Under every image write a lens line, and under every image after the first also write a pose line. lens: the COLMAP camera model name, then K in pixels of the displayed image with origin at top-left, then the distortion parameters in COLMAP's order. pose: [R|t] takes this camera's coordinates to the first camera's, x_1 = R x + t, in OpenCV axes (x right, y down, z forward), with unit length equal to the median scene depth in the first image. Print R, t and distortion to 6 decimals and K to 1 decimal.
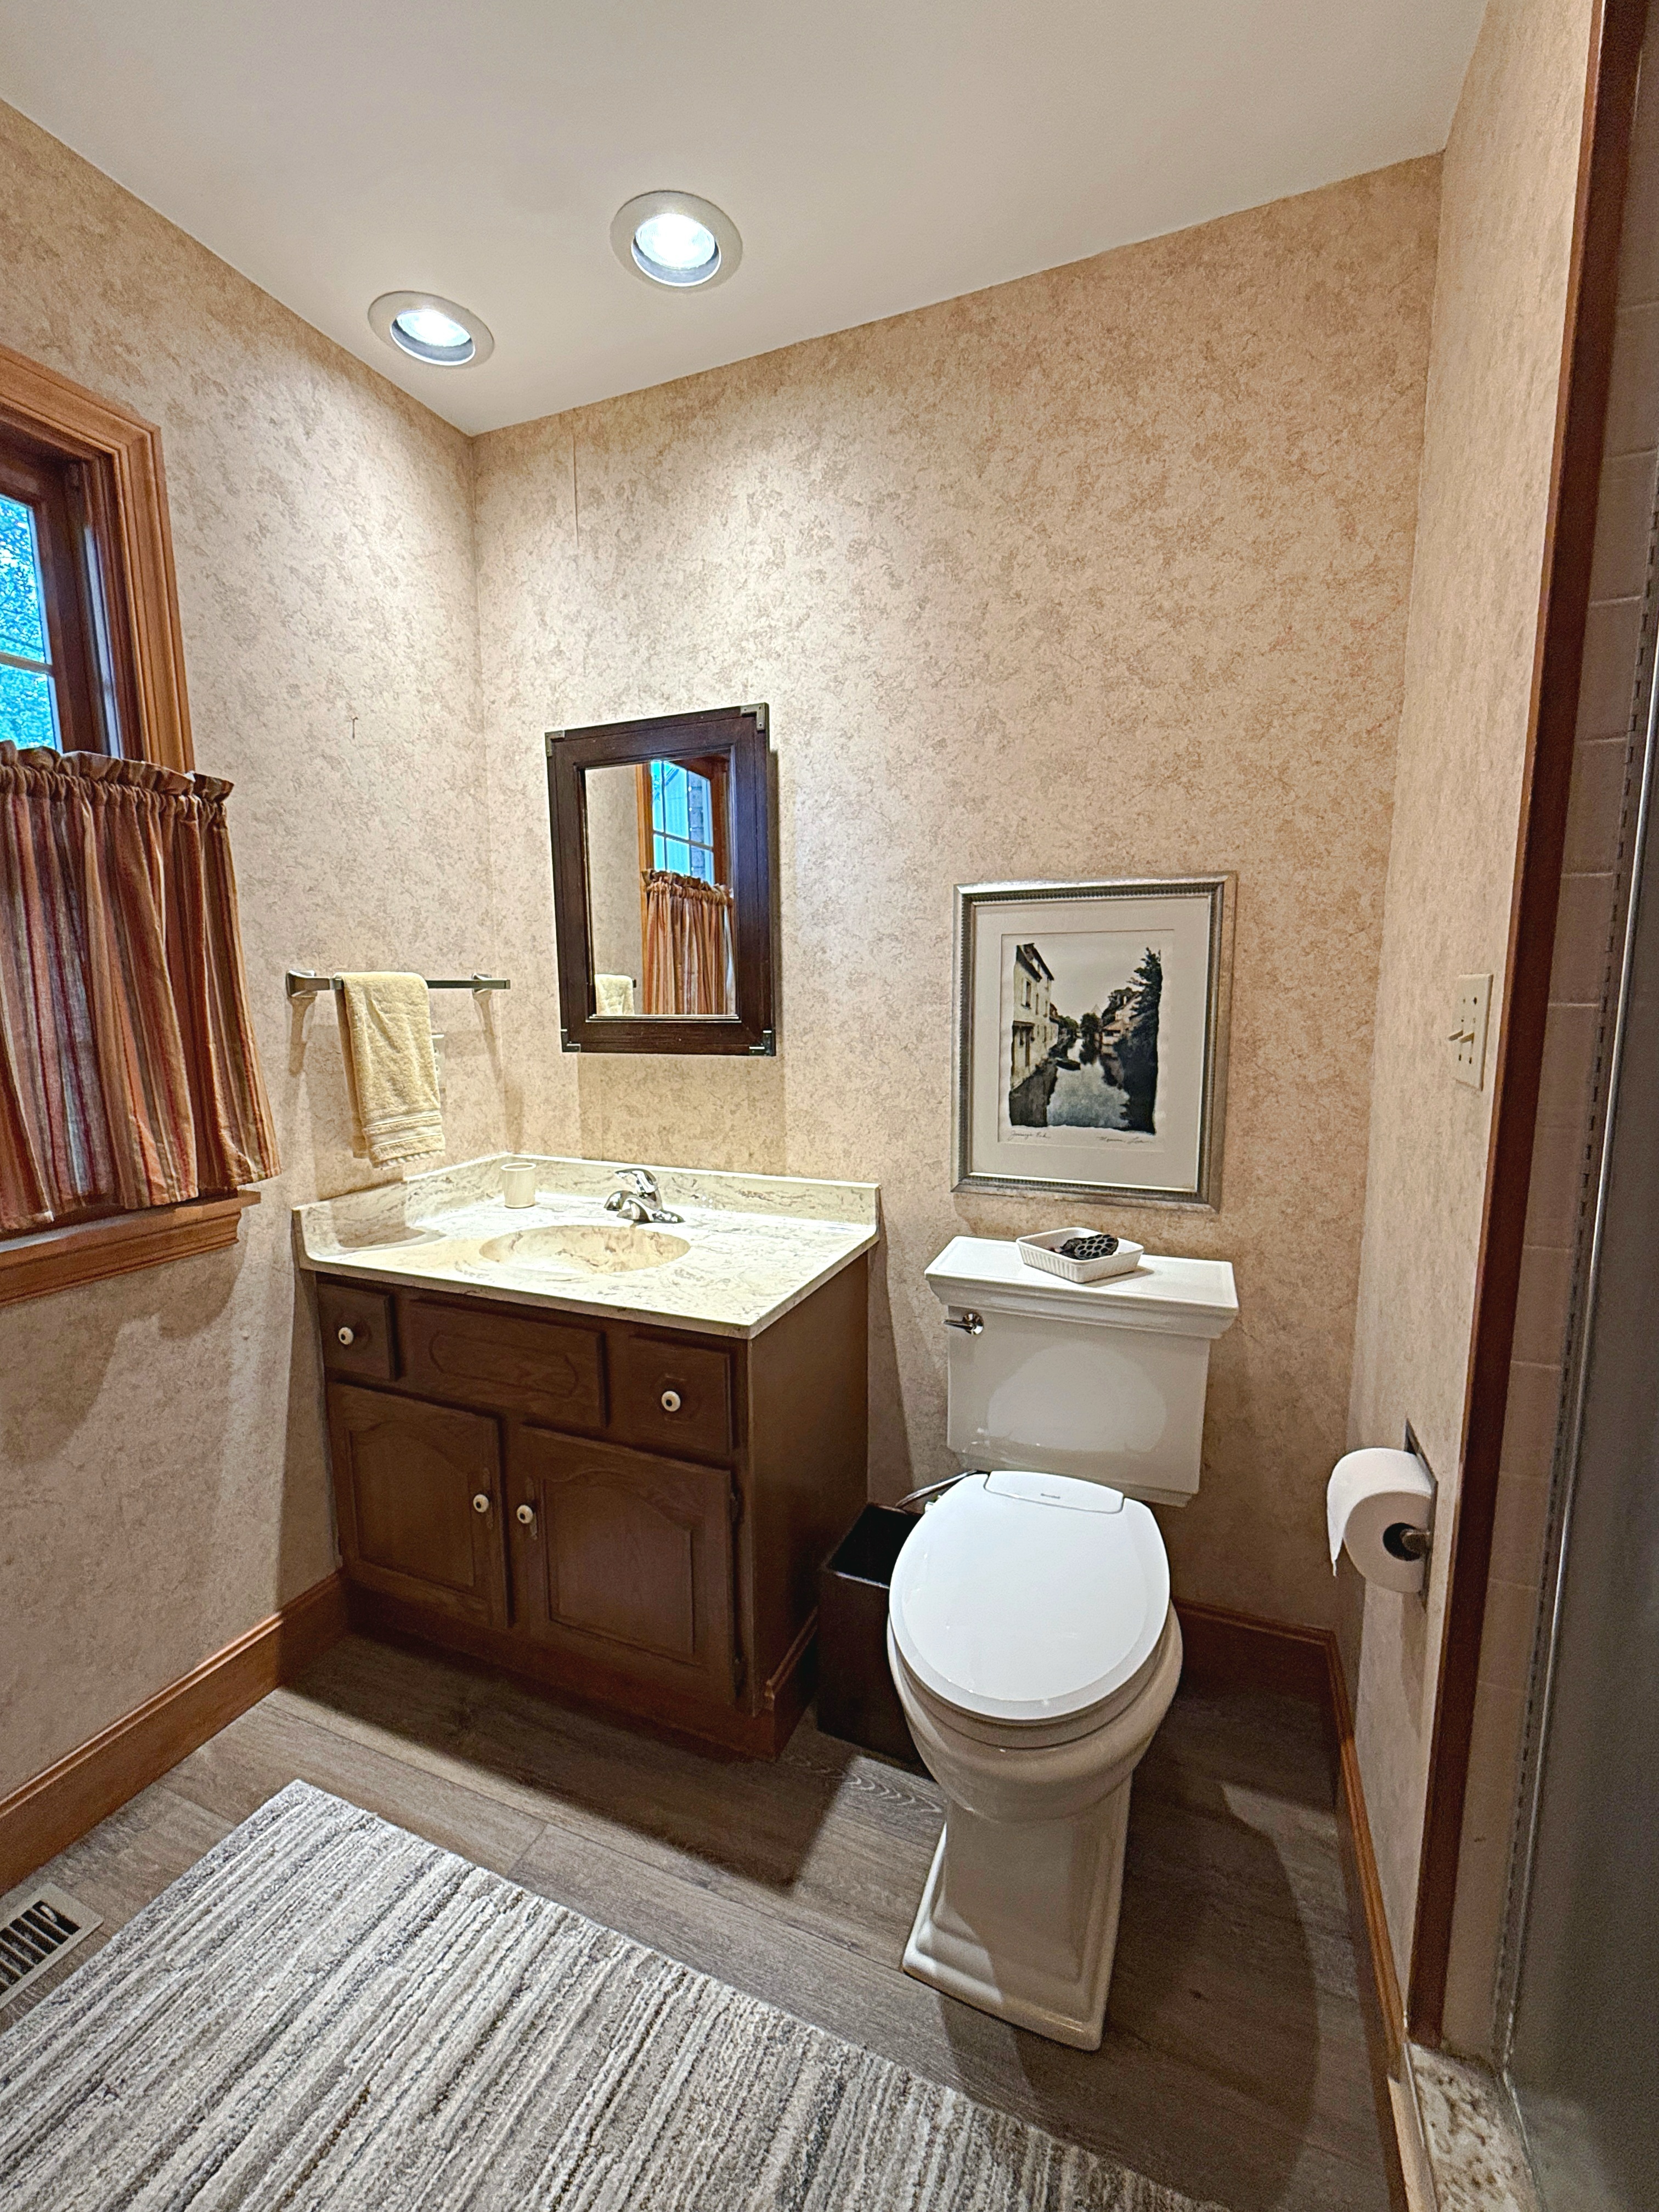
lens RADIAL K [[923.9, 0, 839.0], [0, 923.9, 1111.3], [0, 0, 1]] dist [0.000455, -0.000101]
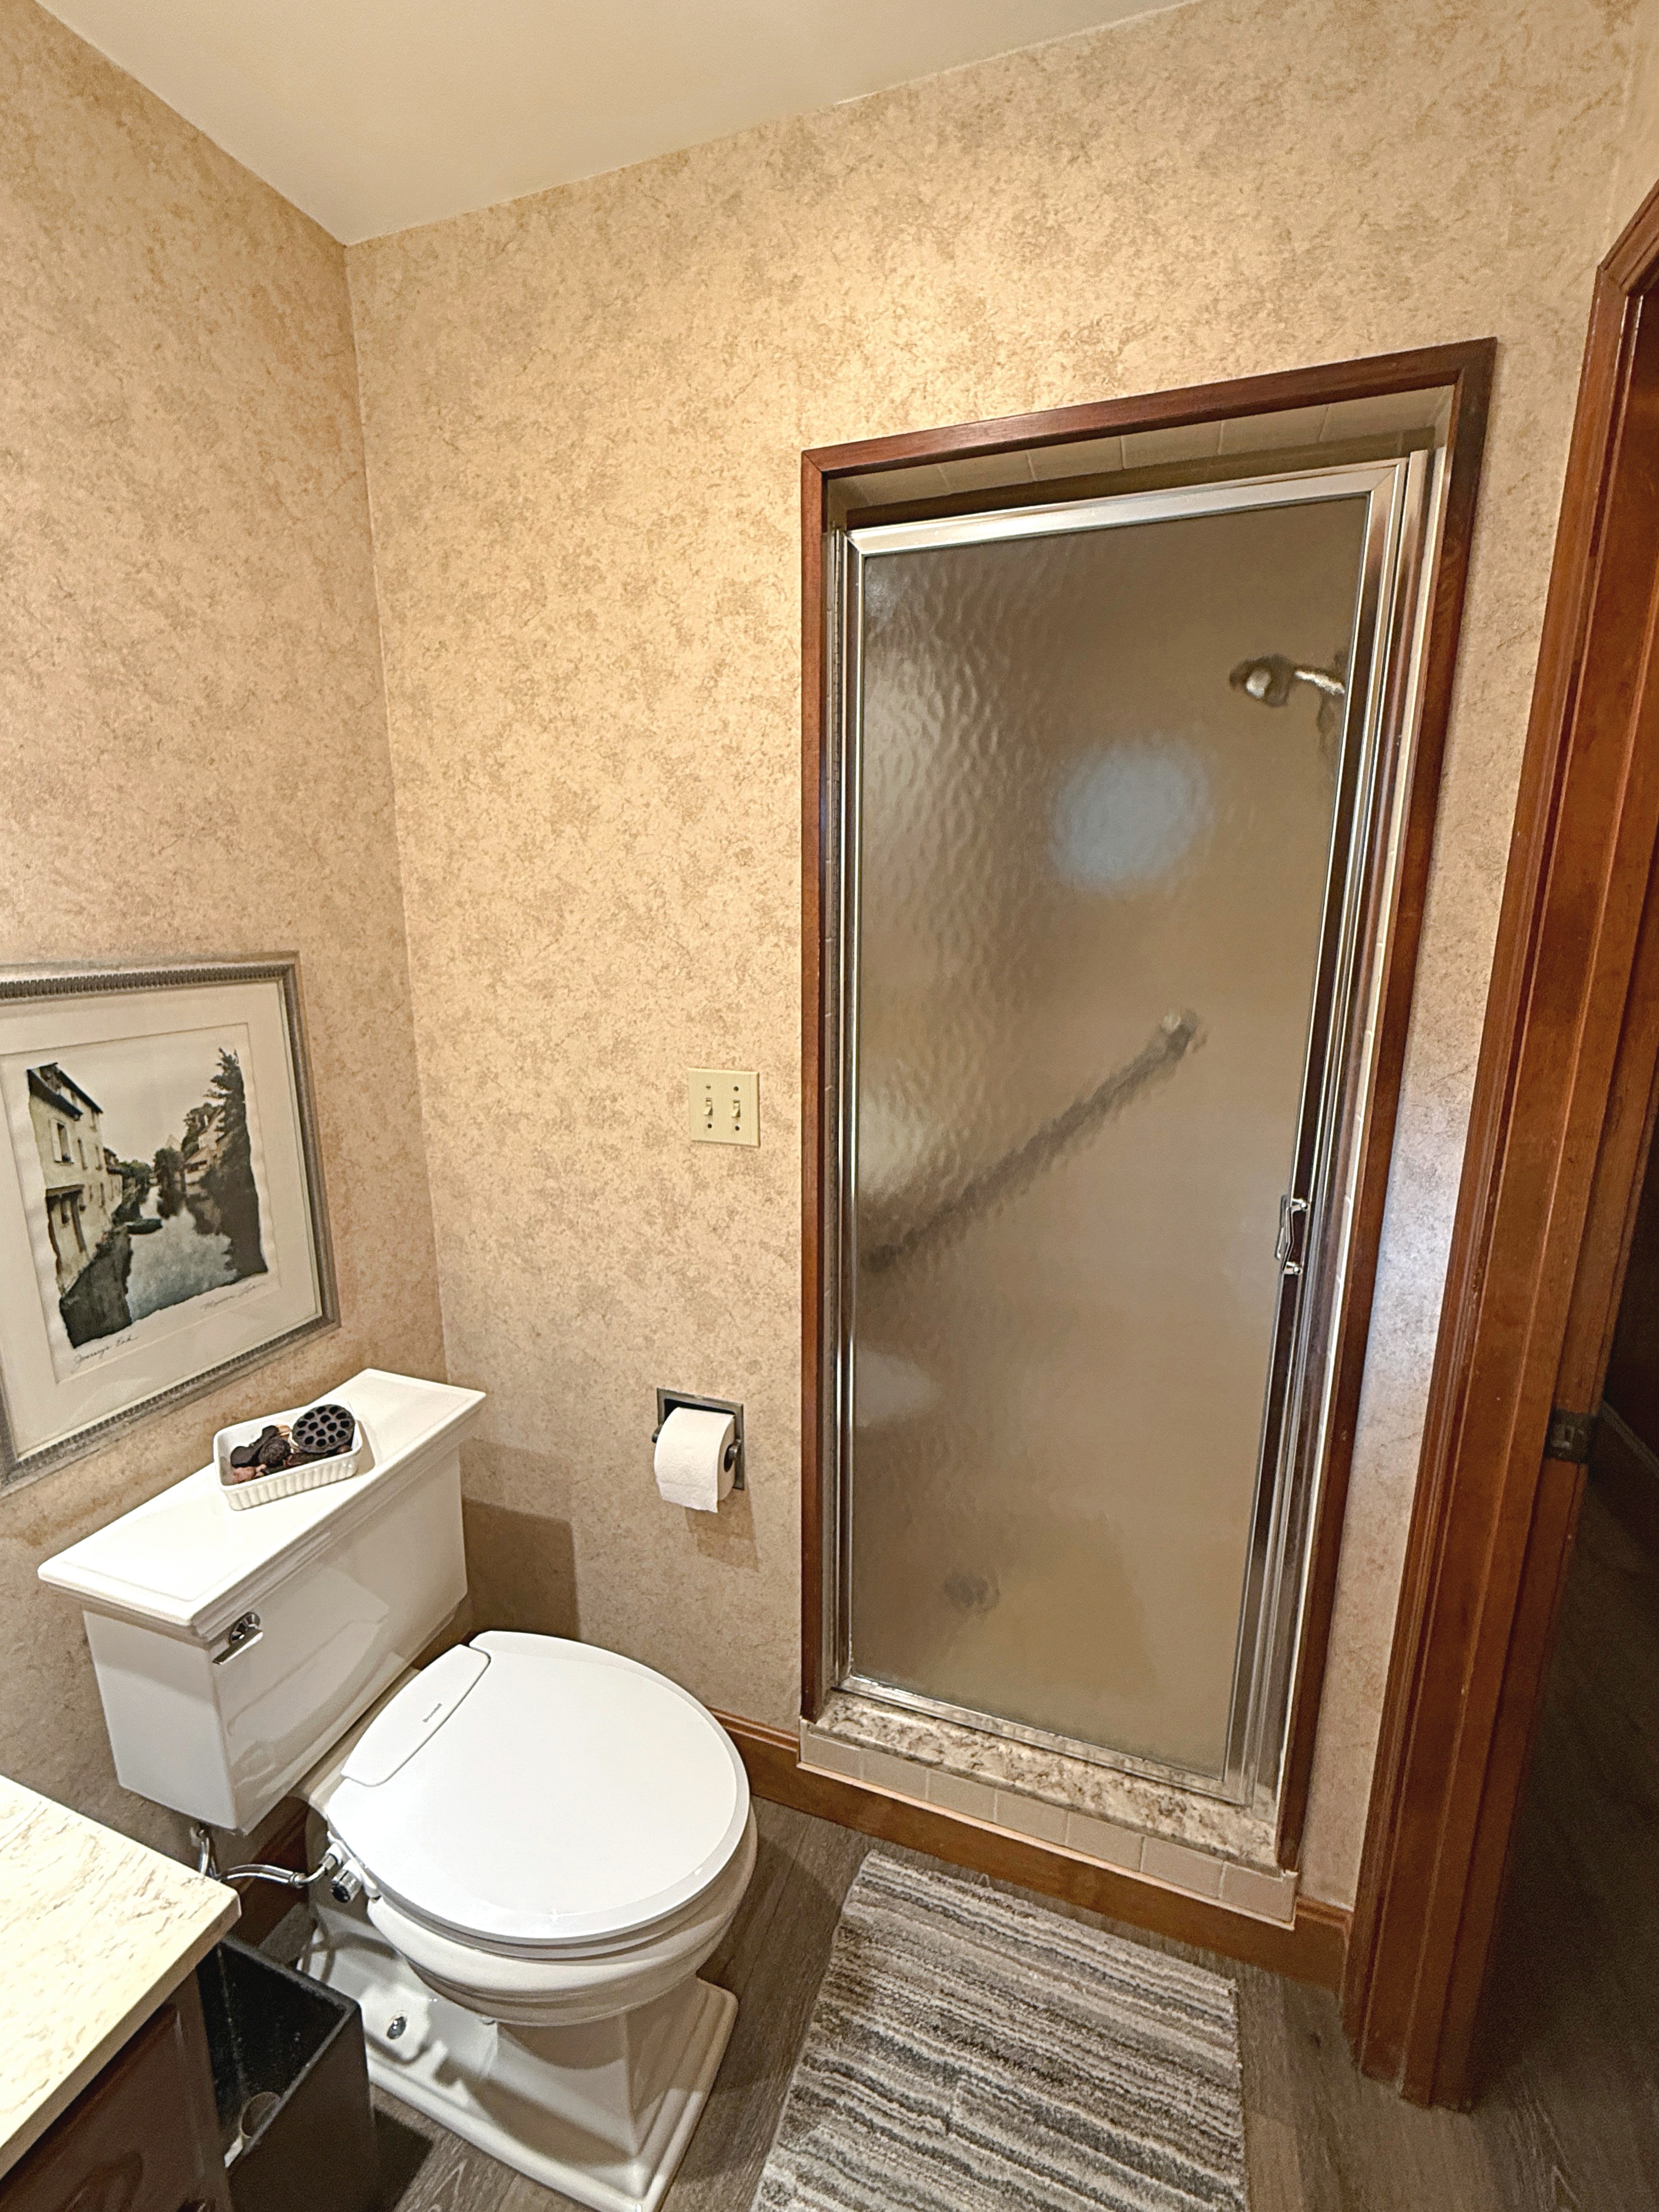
lens RADIAL K [[923.9, 0, 836.1], [0, 923.9, 1100.9], [0, 0, 1]] dist [0.000455, -0.000101]
pose [[-0.045515, -0.200103, 0.978717, -0.445749], [0.132400, 0.969881, 0.204454, -0.222167], [-0.990151, 0.138888, -0.017650, 0.507192]]
